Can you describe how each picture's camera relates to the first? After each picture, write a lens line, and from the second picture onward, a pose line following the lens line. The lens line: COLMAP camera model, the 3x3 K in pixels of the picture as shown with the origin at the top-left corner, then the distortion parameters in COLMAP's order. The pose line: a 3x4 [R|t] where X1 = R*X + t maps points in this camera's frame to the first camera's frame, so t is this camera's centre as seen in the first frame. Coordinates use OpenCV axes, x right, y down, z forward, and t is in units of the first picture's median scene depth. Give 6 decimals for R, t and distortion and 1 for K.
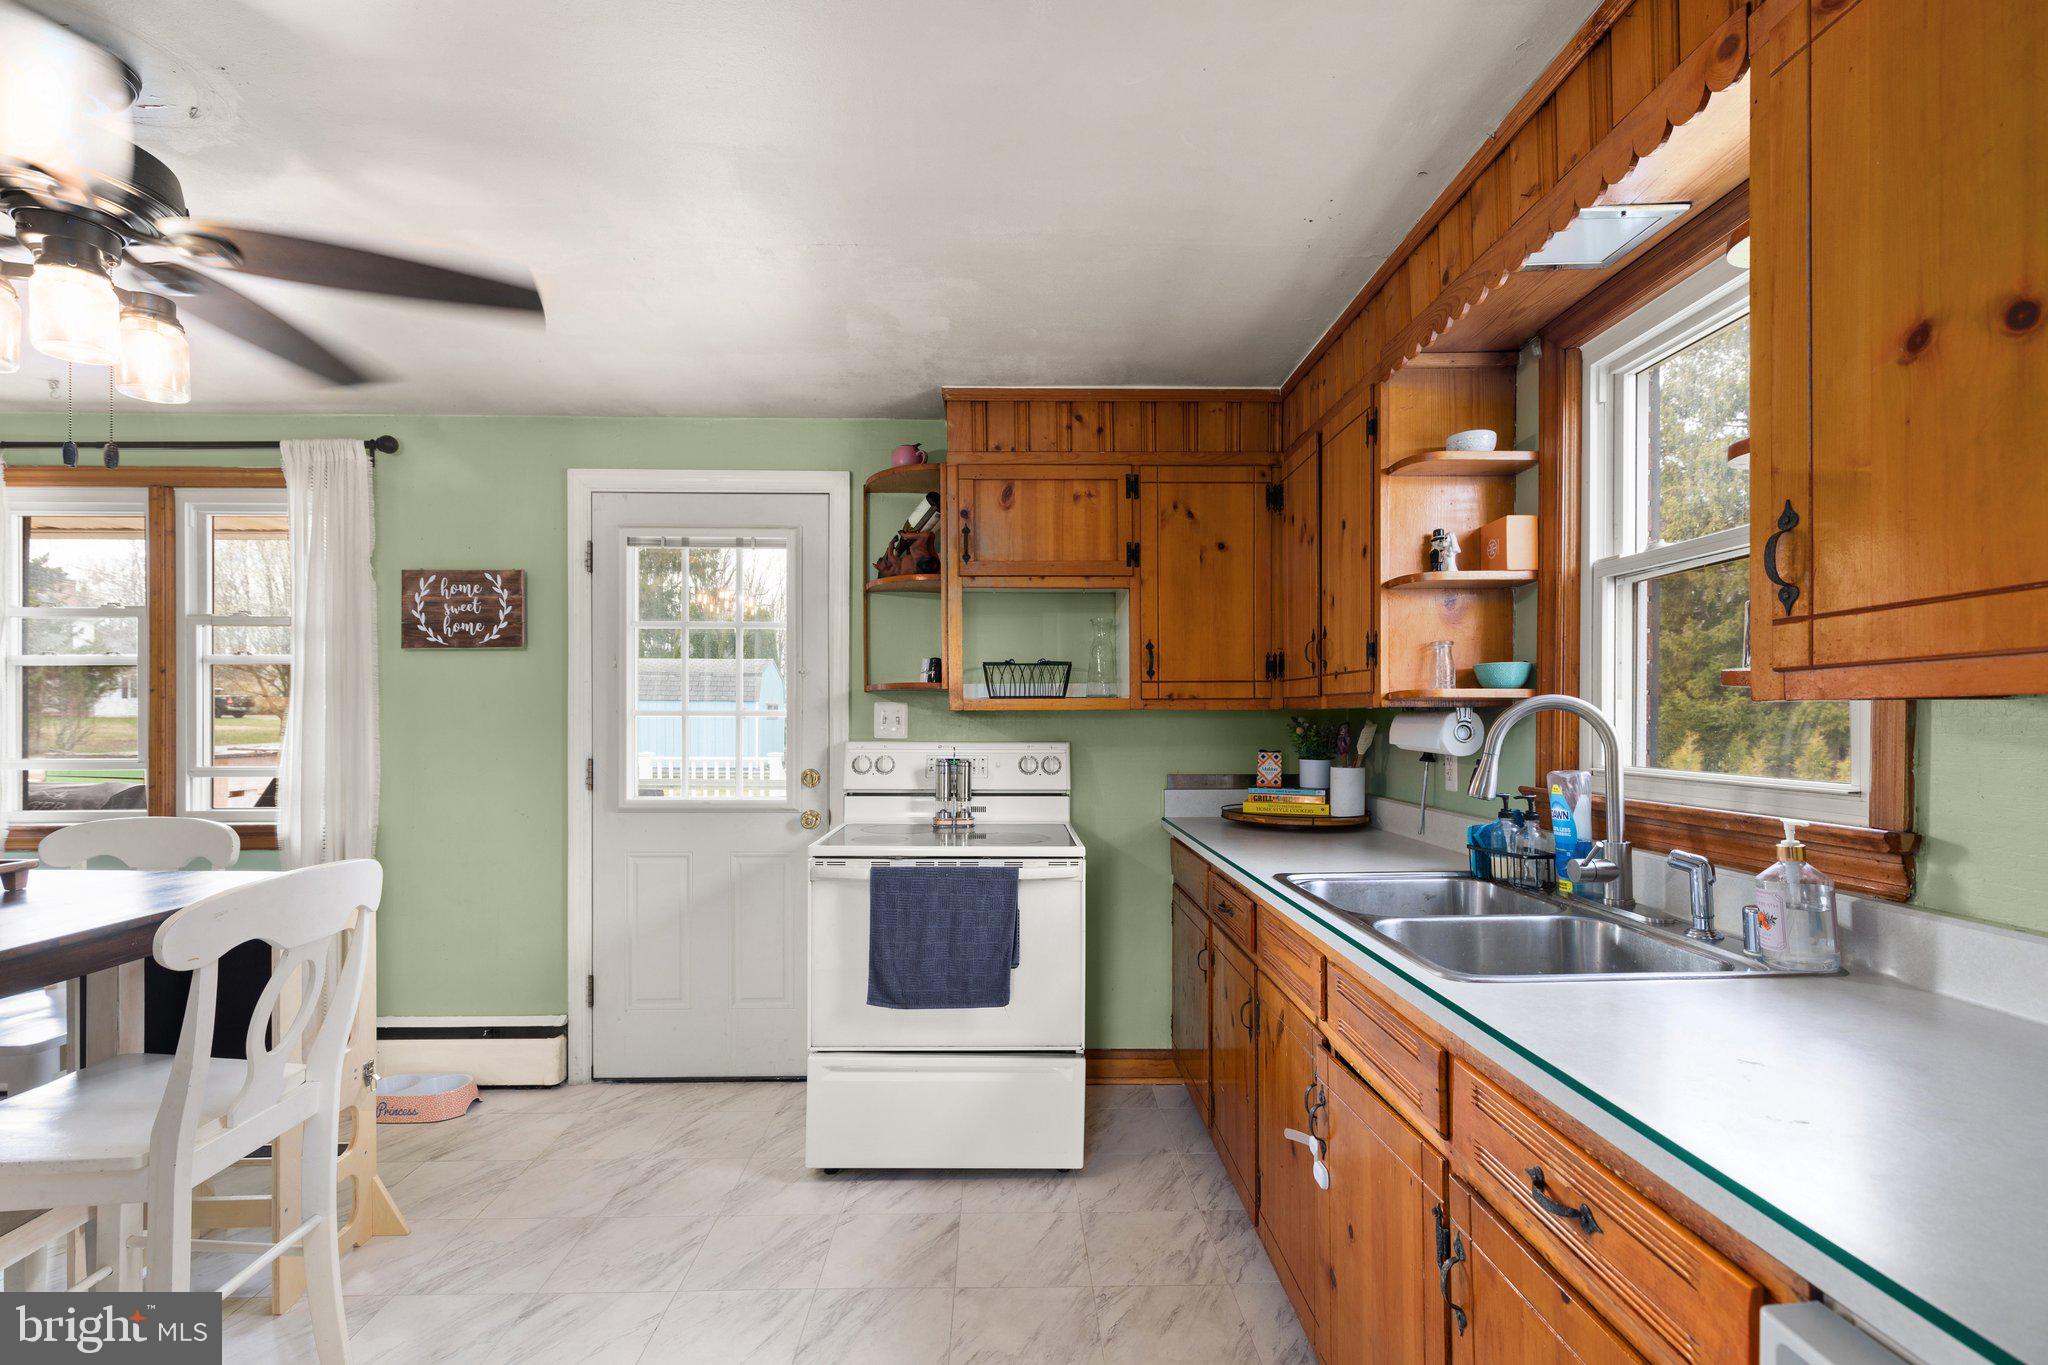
lens RADIAL K [[926.4, 0, 1012.2], [0, 926.4, 728.5], [0, 0, 1]] dist [-0.000116, 0.000242]
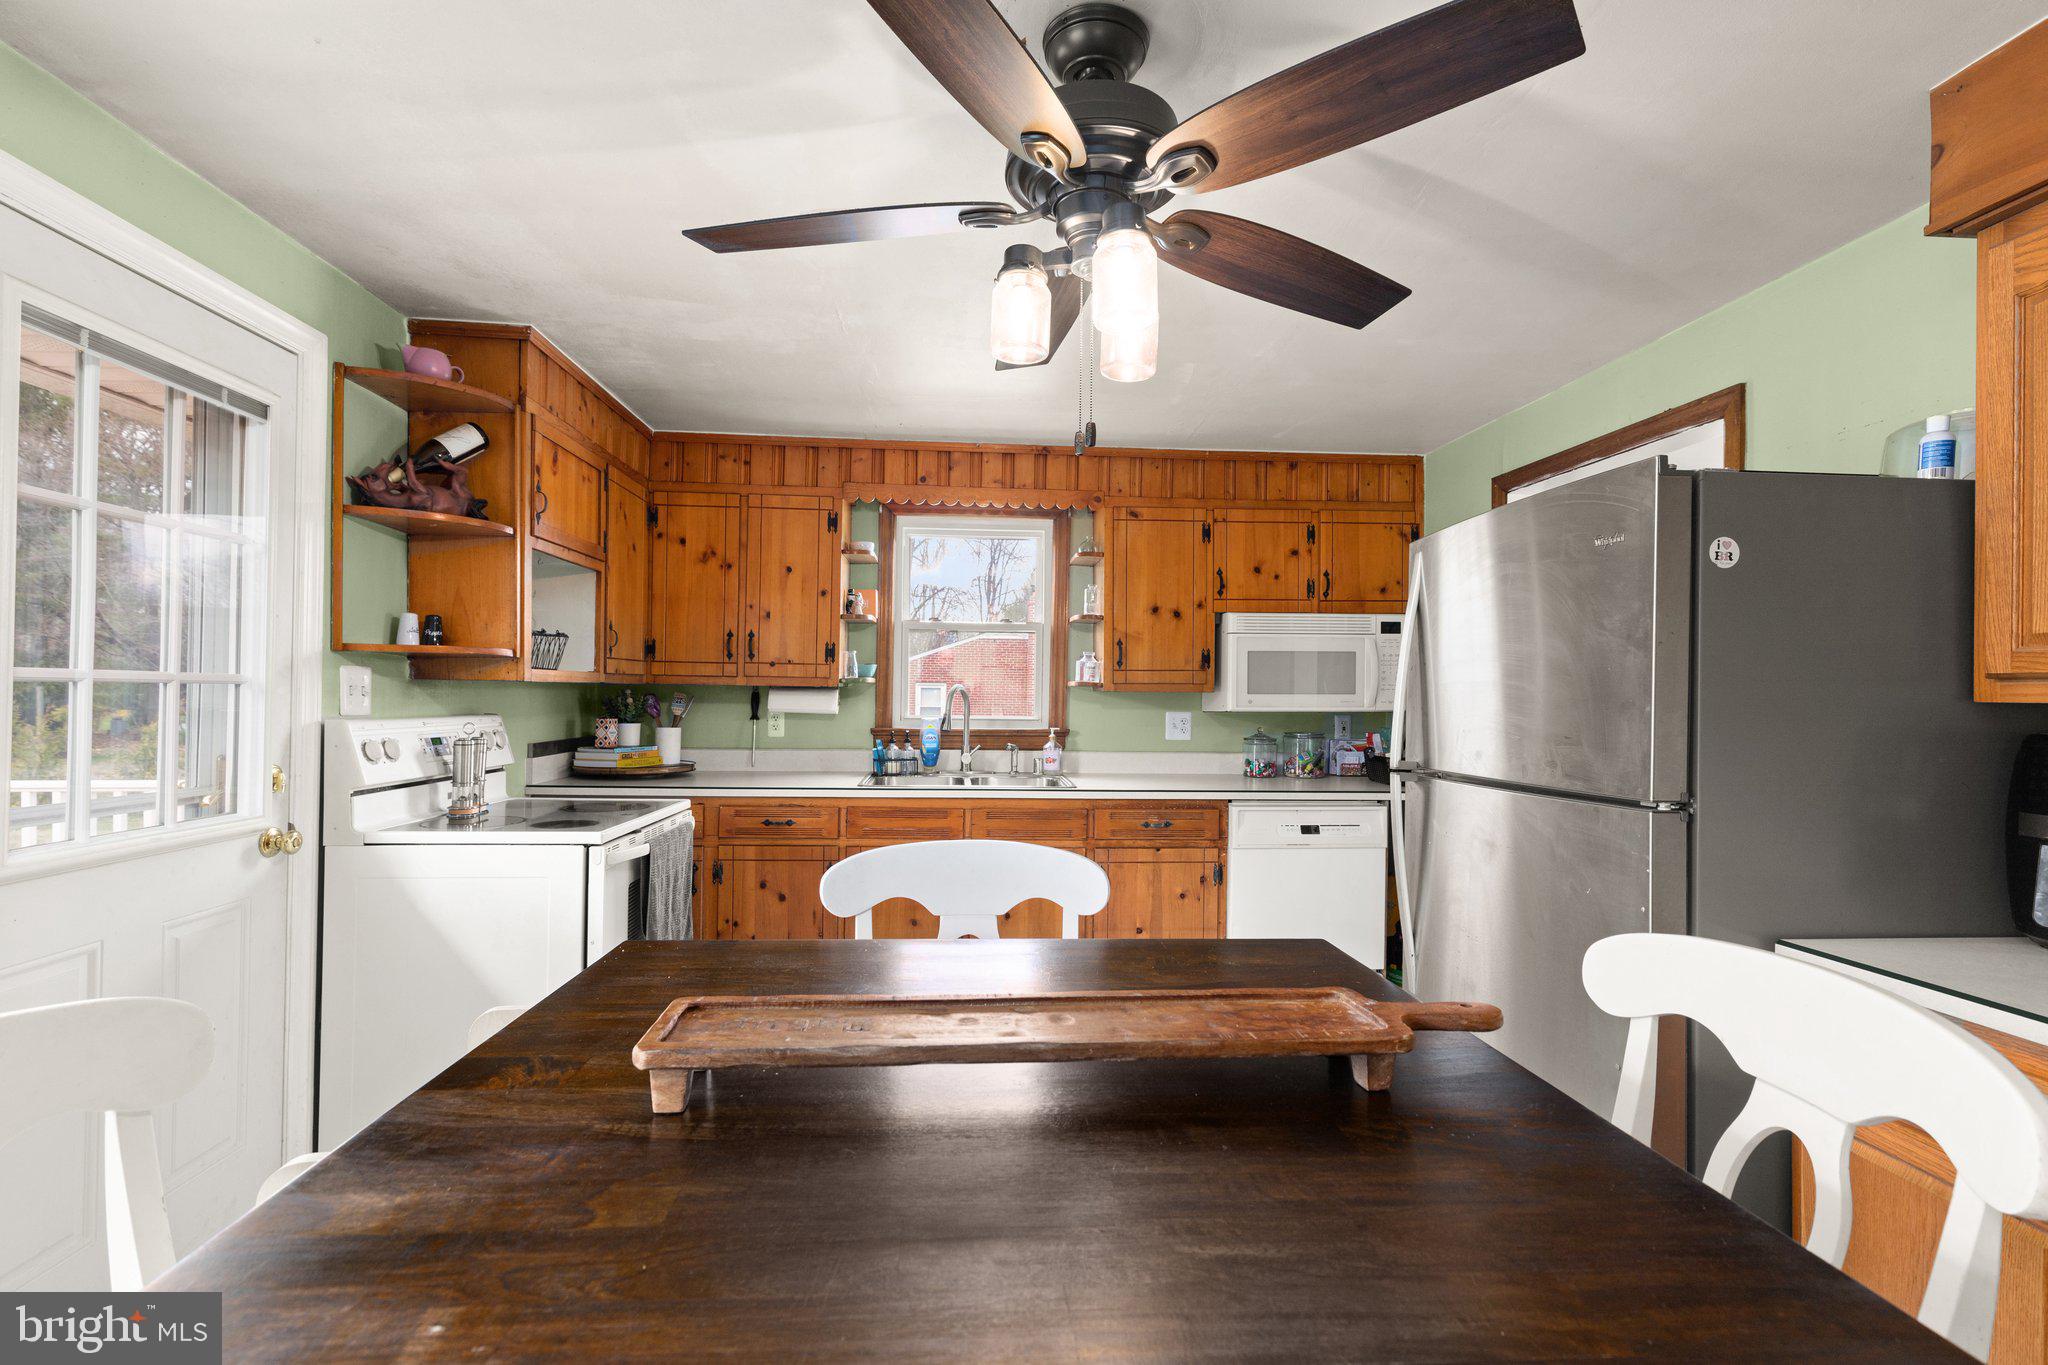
lens RADIAL K [[922.3, 0, 1024.0], [0, 922.3, 682.5], [0, 0, 1]] dist [-0.000083, 0.000225]
pose [[-0.060894, 0.011751, 0.998075, -0.993550], [-0.001862, 0.999928, -0.011887, -0.007524], [-0.998142, -0.002583, -0.060868, 0.563893]]
